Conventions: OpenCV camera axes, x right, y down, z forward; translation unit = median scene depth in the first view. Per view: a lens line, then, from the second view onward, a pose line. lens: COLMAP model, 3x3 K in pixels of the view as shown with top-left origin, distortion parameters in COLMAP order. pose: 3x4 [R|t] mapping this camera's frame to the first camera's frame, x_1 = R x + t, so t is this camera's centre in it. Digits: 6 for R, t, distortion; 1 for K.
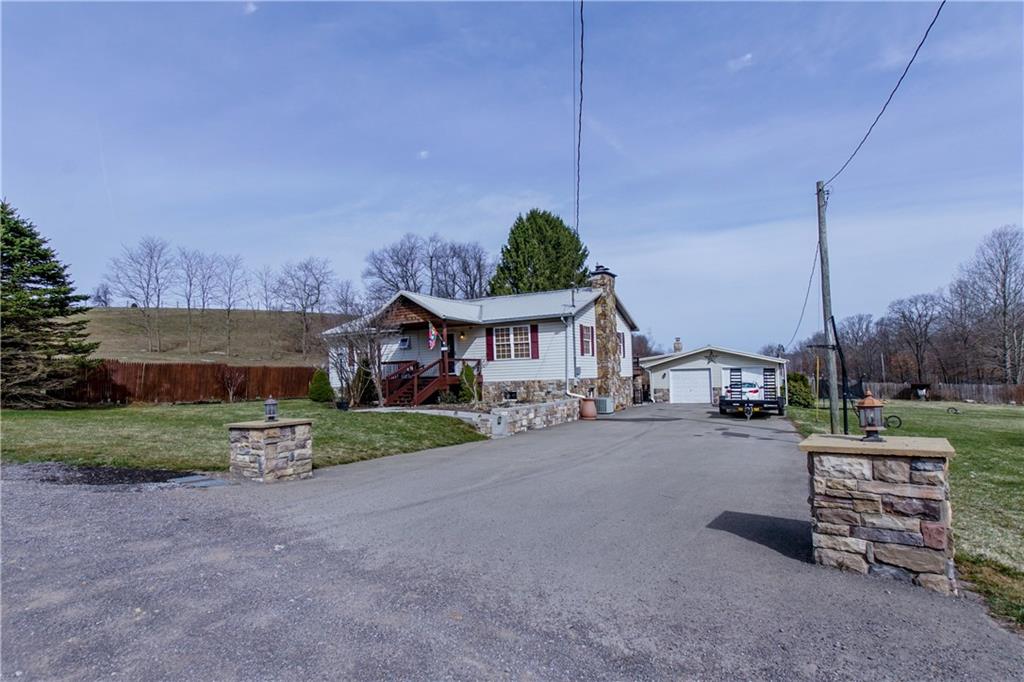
lens RADIAL K [[573.6, 0, 509.8], [0, 573.6, 339.8], [0, 0, 1]] dist [0.007344, 0.000728]
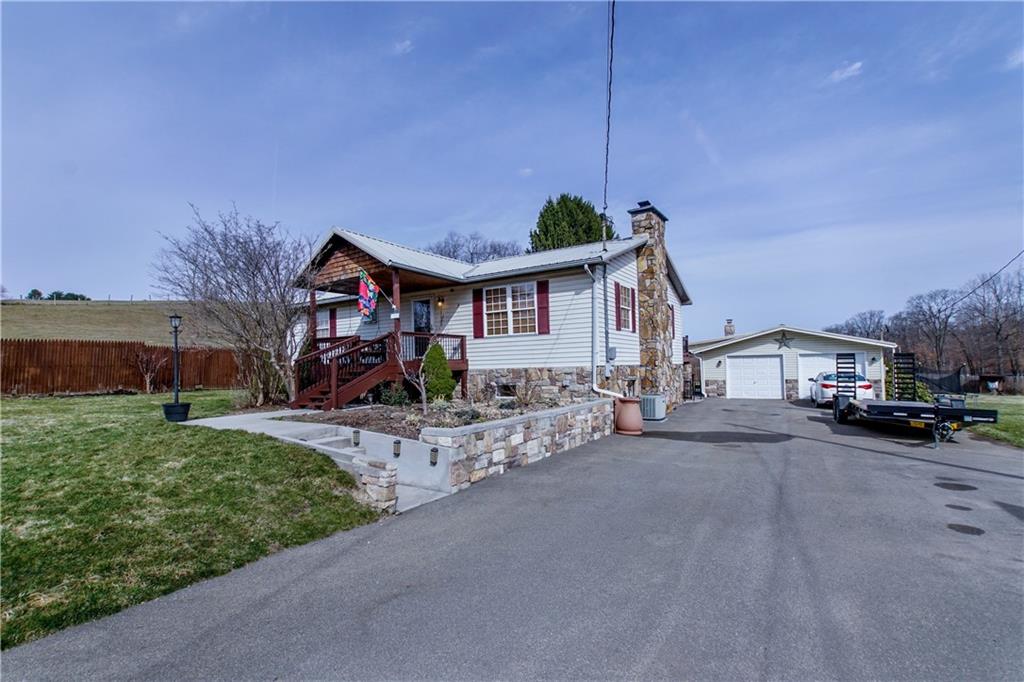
lens RADIAL K [[479.9, 0, 513.6], [0, 479.9, 344.7], [0, 0, 1]] dist [-0.008777, 0.011513]
pose [[0.997028, 0.004829, -0.076894, 0.049376], [-0.003191, 0.999766, 0.021414, 0.031985], [0.076979, -0.021105, 0.996809, 0.443183]]
